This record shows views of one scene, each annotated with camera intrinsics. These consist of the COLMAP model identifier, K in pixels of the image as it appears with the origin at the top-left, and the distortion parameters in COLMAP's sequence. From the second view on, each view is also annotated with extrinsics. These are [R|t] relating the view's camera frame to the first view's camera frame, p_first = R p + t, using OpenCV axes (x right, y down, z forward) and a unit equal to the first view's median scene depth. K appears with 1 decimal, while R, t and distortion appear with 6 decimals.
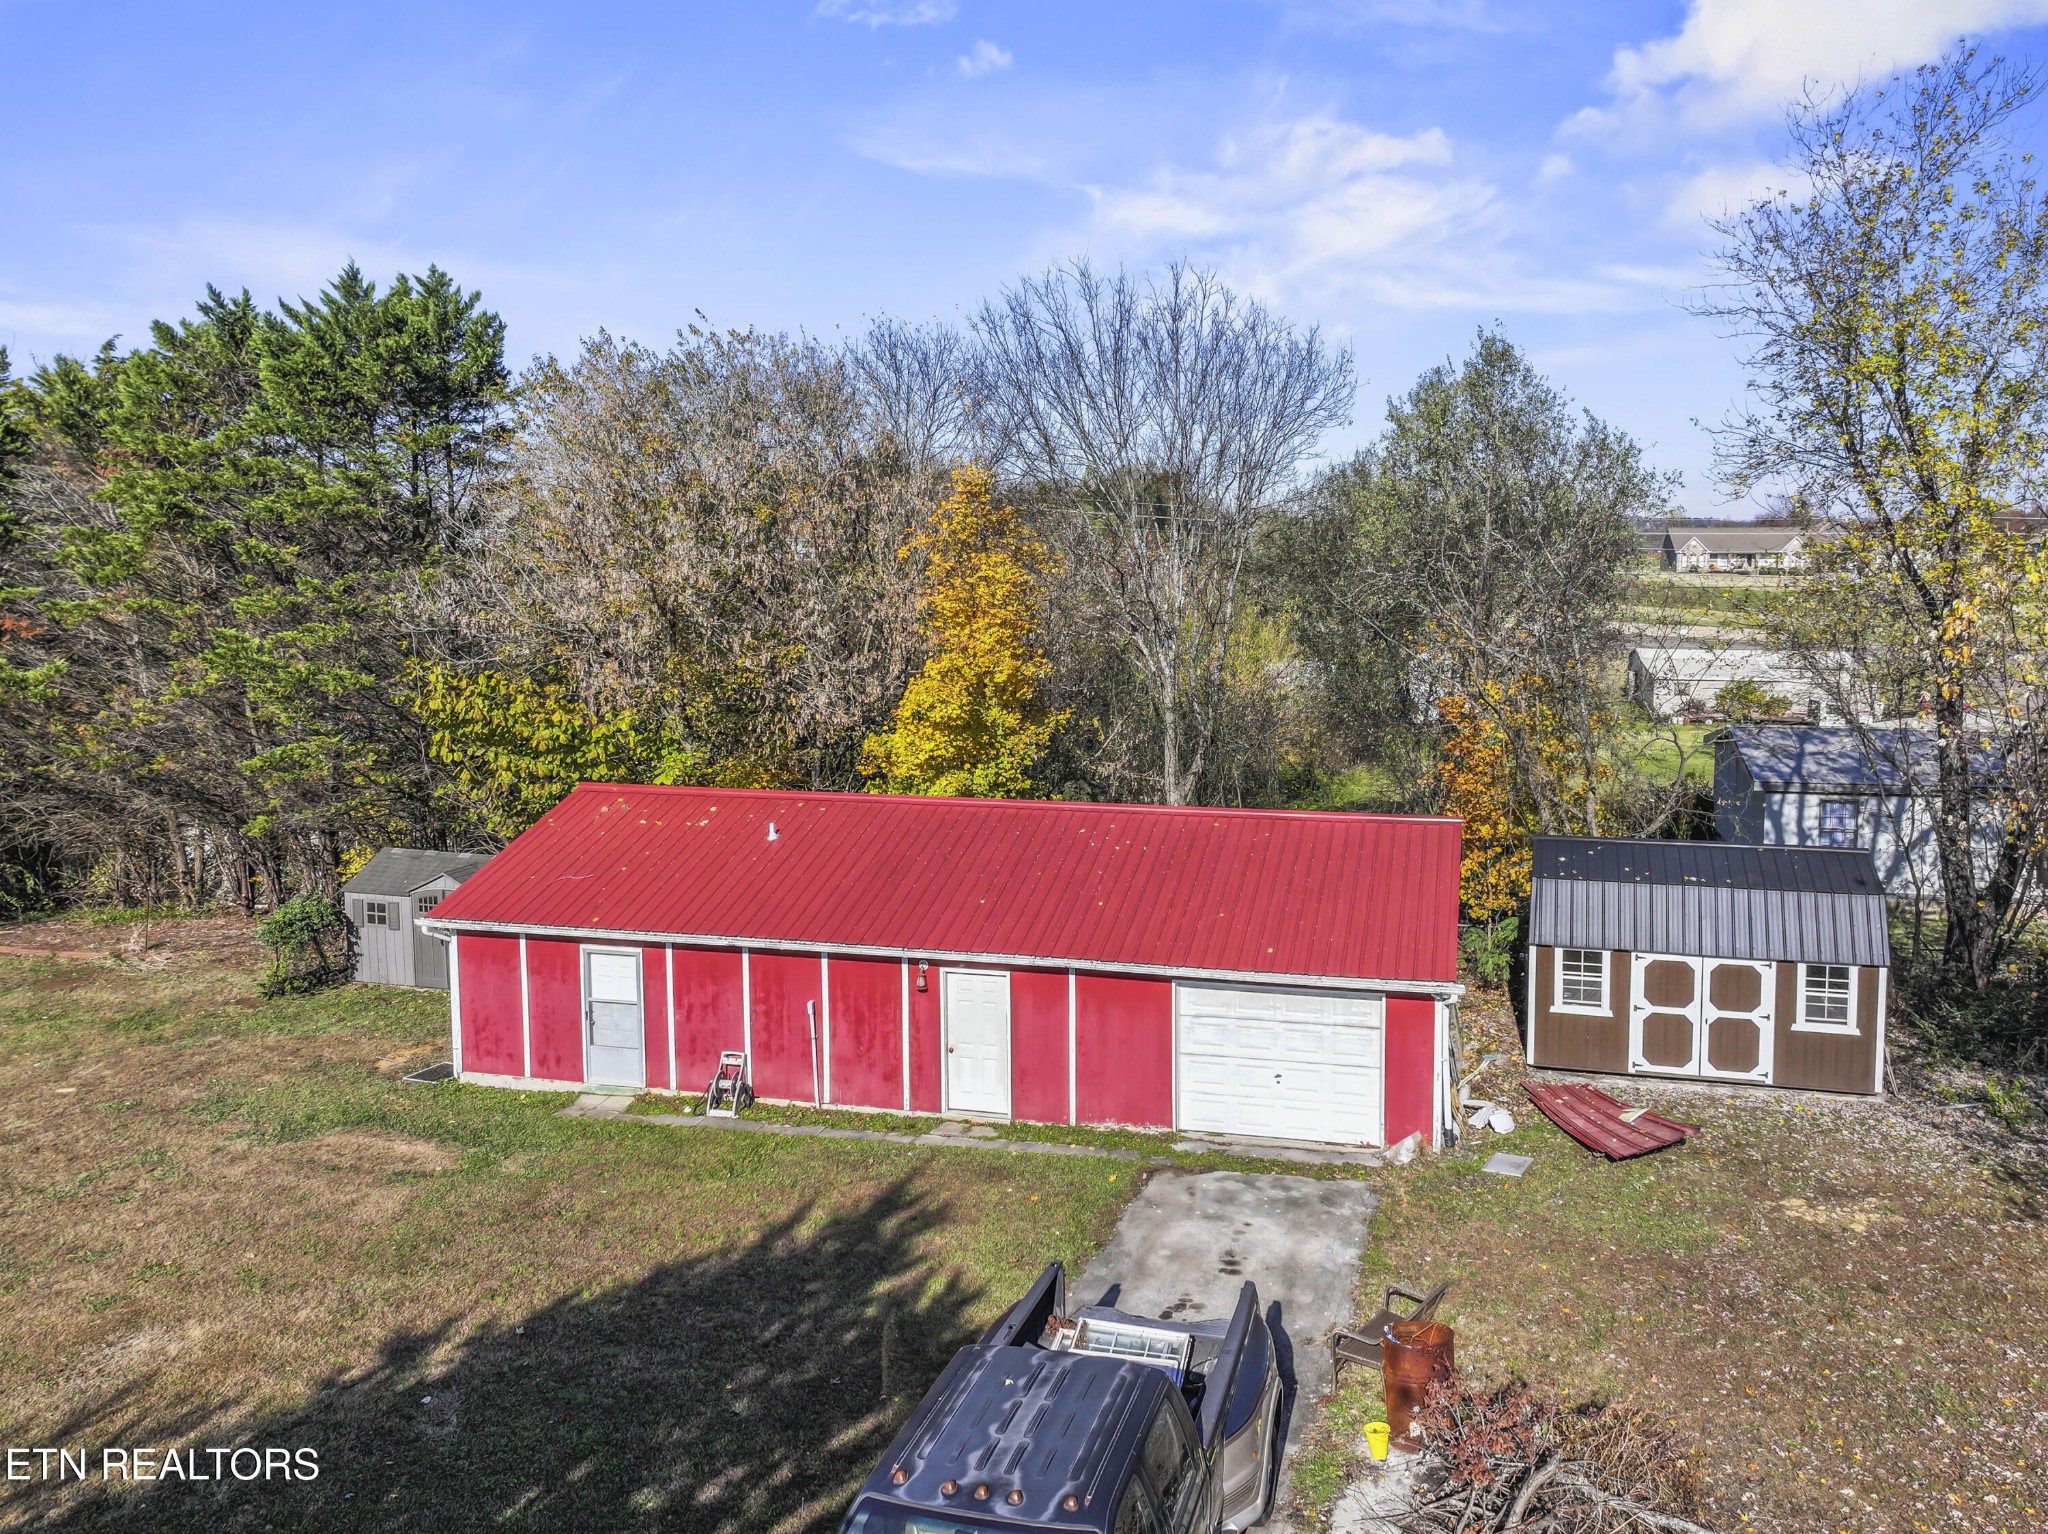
lens RADIAL K [[1476.2, 0, 1144.3], [0, 1476.2, 717.9], [0, 0, 1]] dist [0.006499, -0.001191]
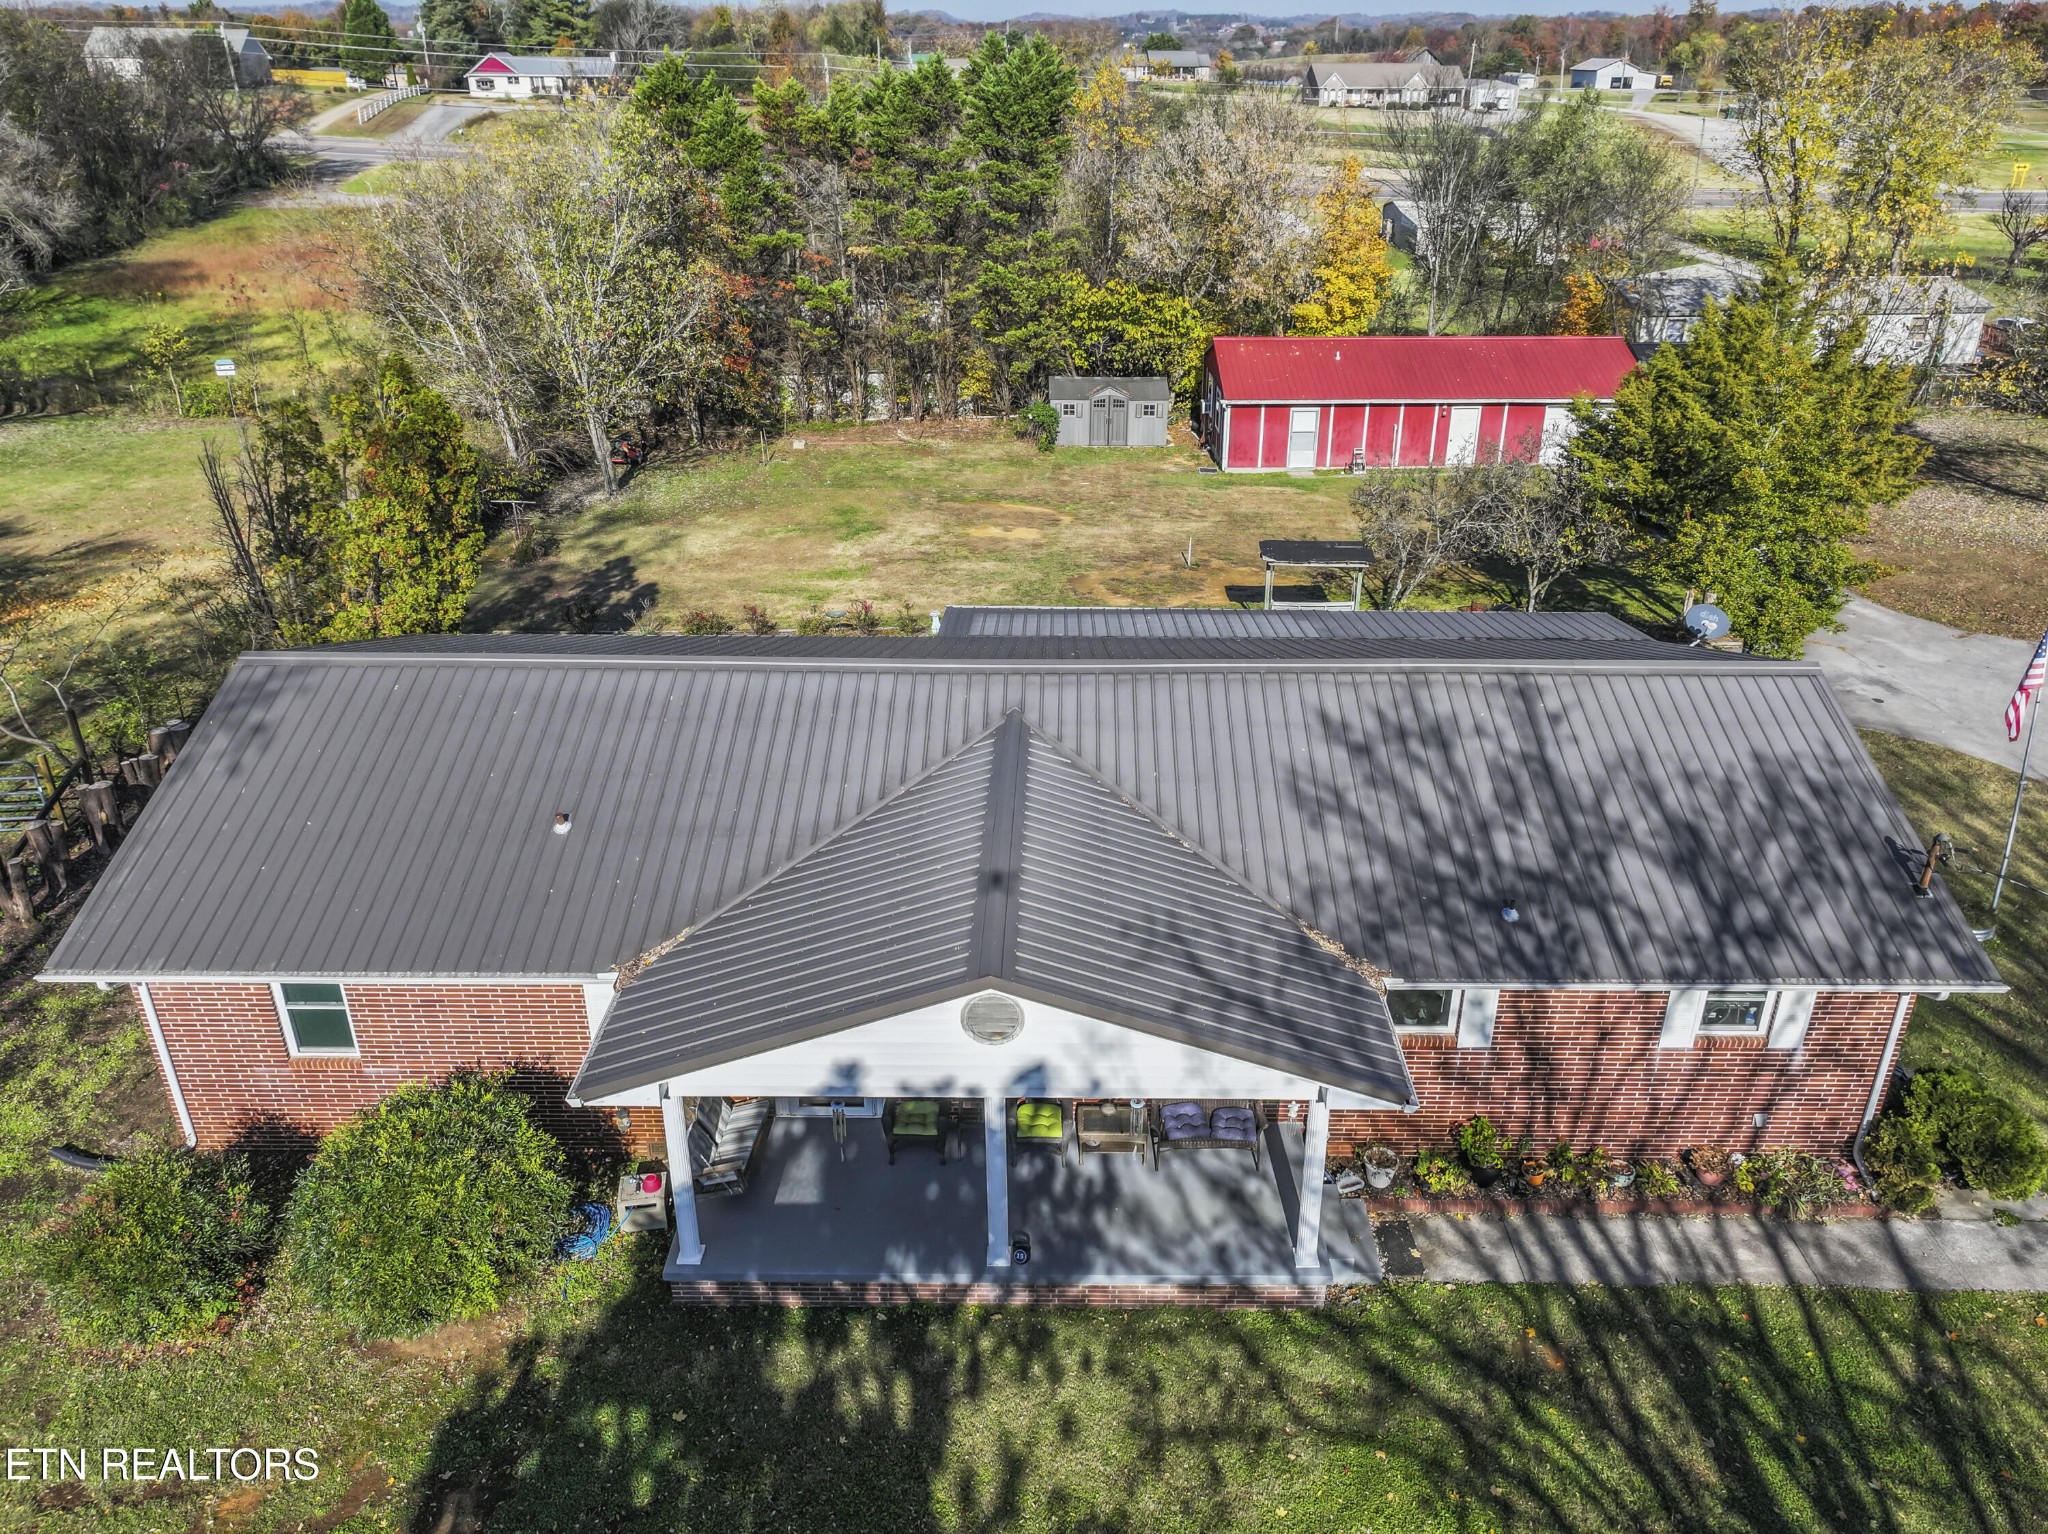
lens RADIAL K [[1433.9, 0, 1084.9], [0, 1433.9, 767.7], [0, 0, 1]] dist [0.002281, 0.000637]
pose [[0.965027, -0.113944, 0.236094, -1.318590], [0.025644, 0.937311, 0.347548, -0.112320], [-0.260894, -0.329339, 0.907452, -1.190540]]
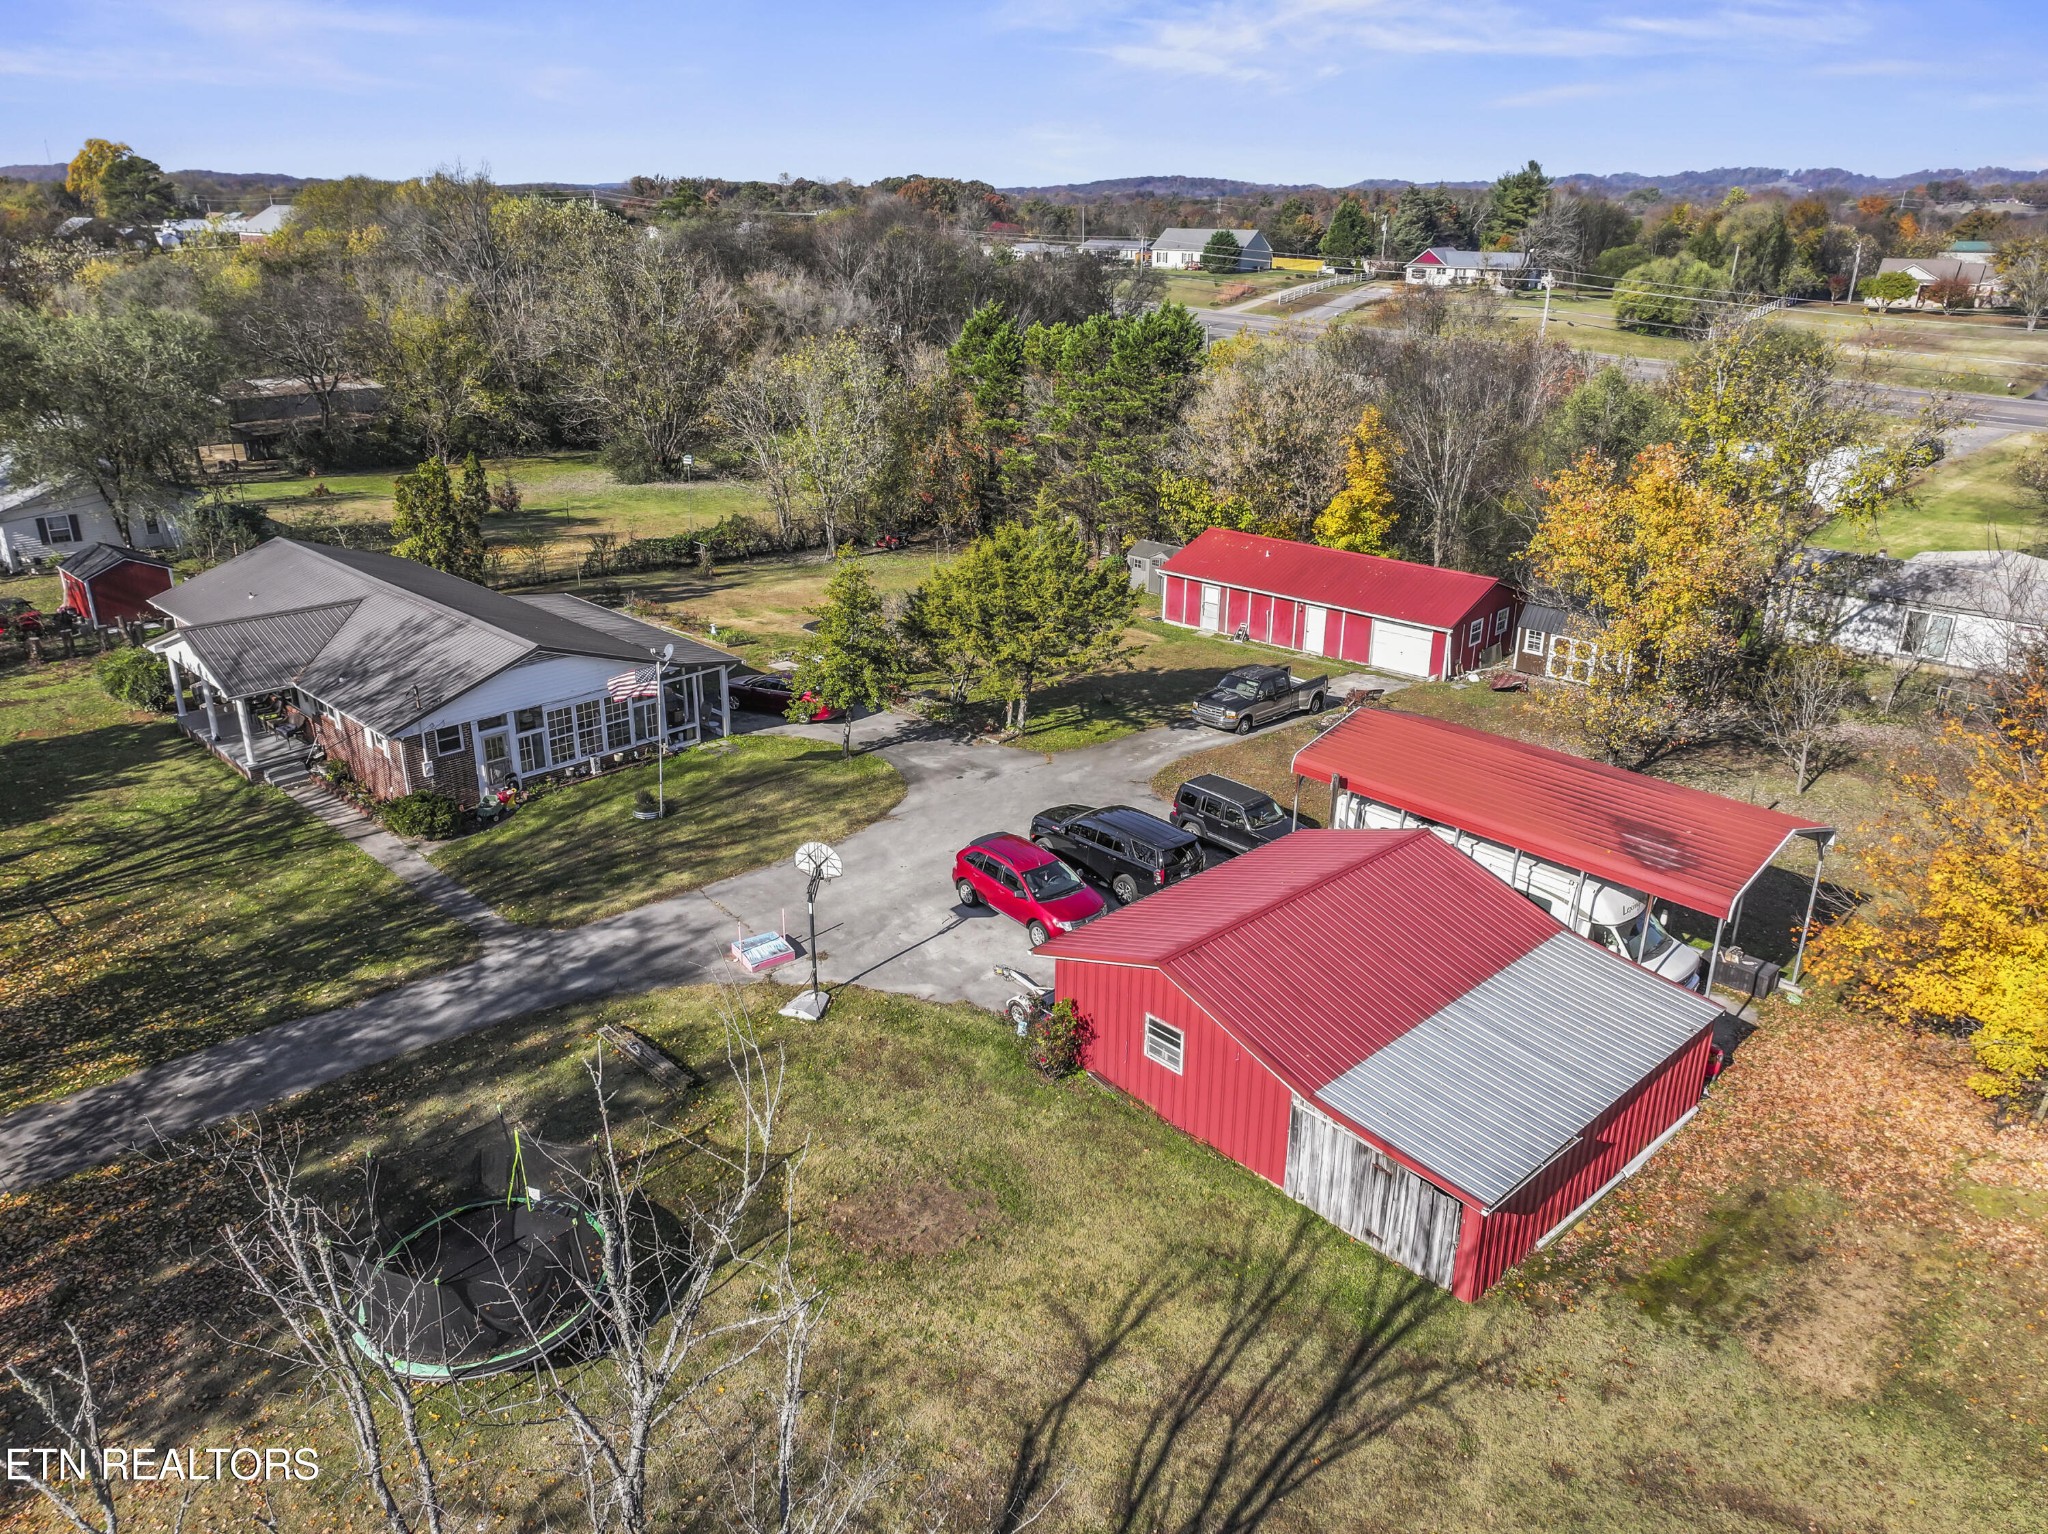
lens RADIAL K [[1429.7, 0, 1031.5], [0, 1429.7, 766.0], [0, 0, 1]] dist [0.010240, 0.005182]
pose [[0.870684, 0.183470, -0.456342, 0.774889], [-0.061184, 0.961017, 0.269636, -0.277268], [0.488023, -0.206847, 0.847967, -1.874102]]
